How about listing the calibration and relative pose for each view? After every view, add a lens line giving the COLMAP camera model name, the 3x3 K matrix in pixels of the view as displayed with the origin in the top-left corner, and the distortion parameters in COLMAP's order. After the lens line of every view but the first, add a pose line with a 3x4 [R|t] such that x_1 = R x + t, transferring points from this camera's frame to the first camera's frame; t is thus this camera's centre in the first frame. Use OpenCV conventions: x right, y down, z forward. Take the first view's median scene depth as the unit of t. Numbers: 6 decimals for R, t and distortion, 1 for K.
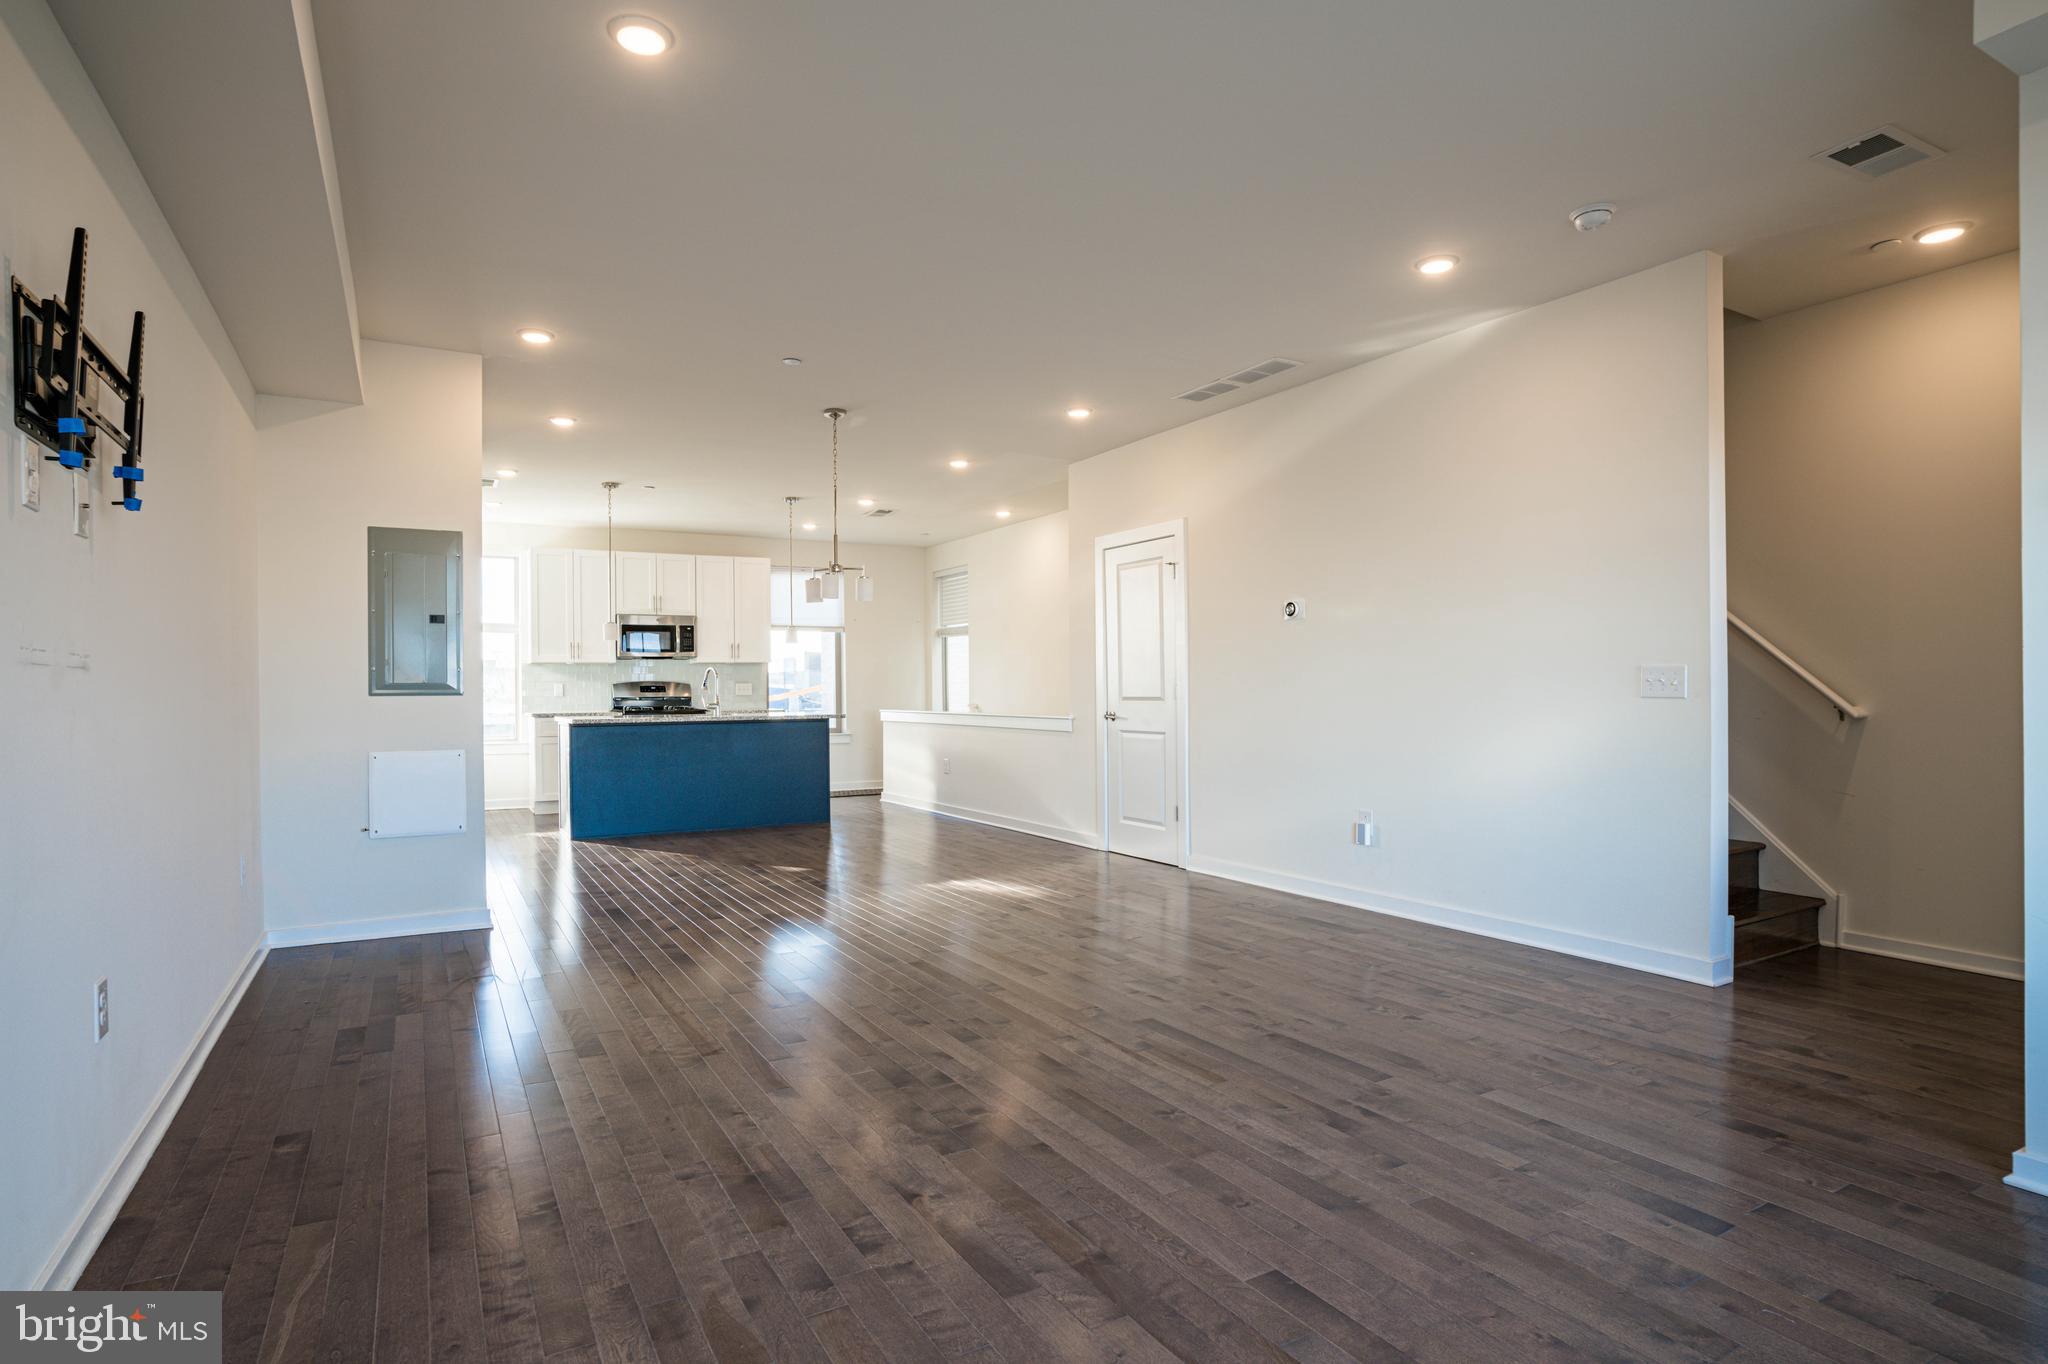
lens RADIAL K [[1016.3, 0, 1005.5], [0, 1016.3, 682.3], [0, 0, 1]] dist [0.001559, 0.015307]
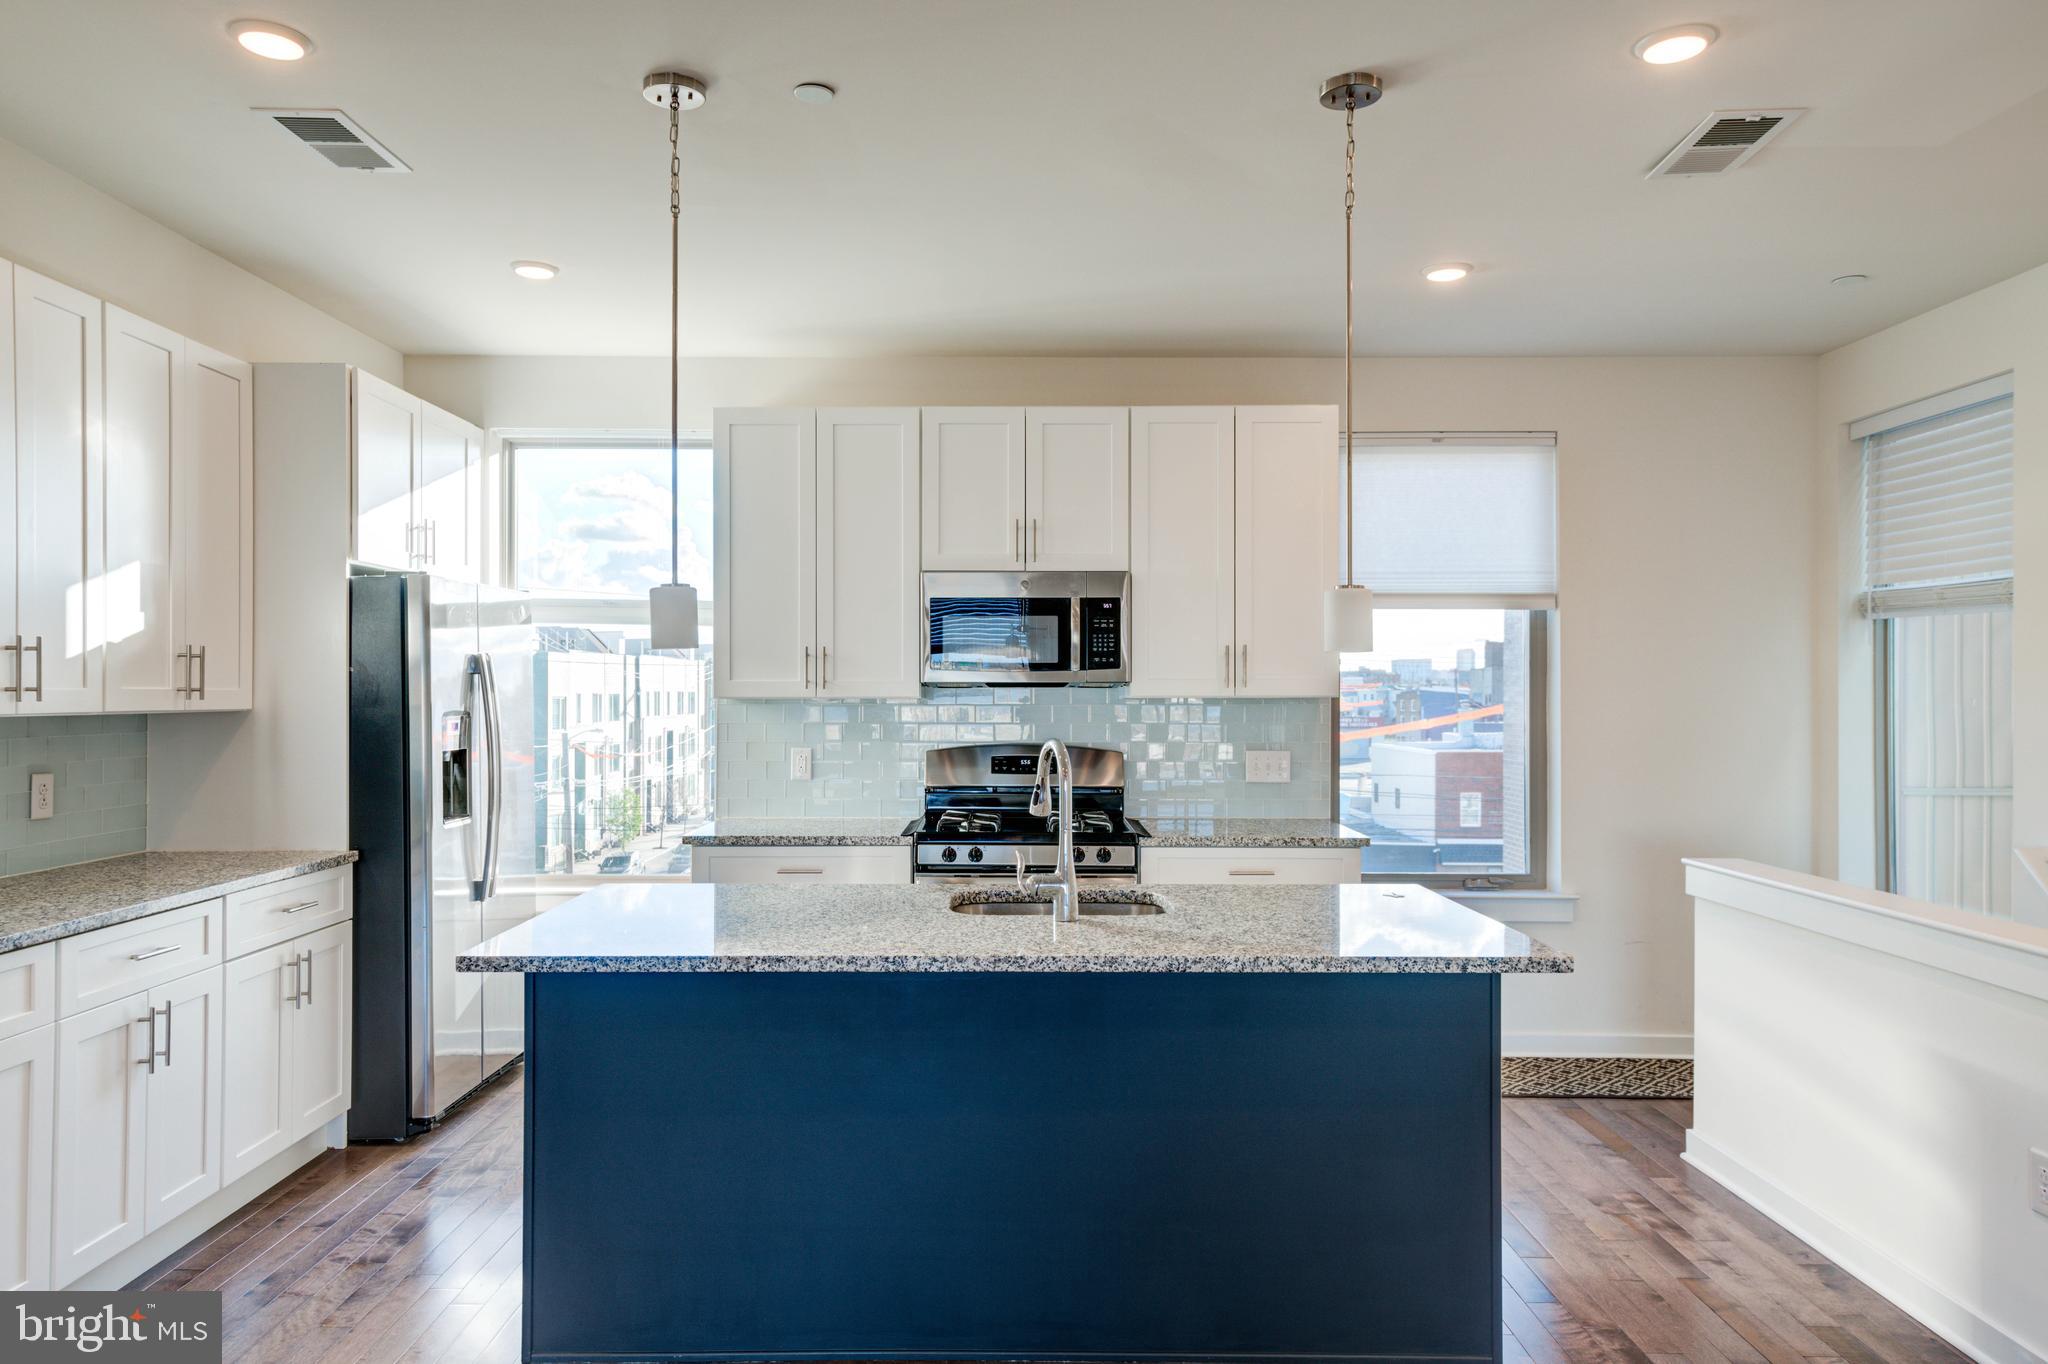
lens RADIAL K [[1376.4, 0, 1001.8], [0, 1376.4, 685.7], [0, 0, 1]] dist [0.030331, 0.003595]
pose [[0.863706, 0.010475, -0.503888, -0.094080], [-0.009845, 0.999944, 0.003913, -0.025662], [0.503901, 0.001581, 0.863760, 0.554261]]
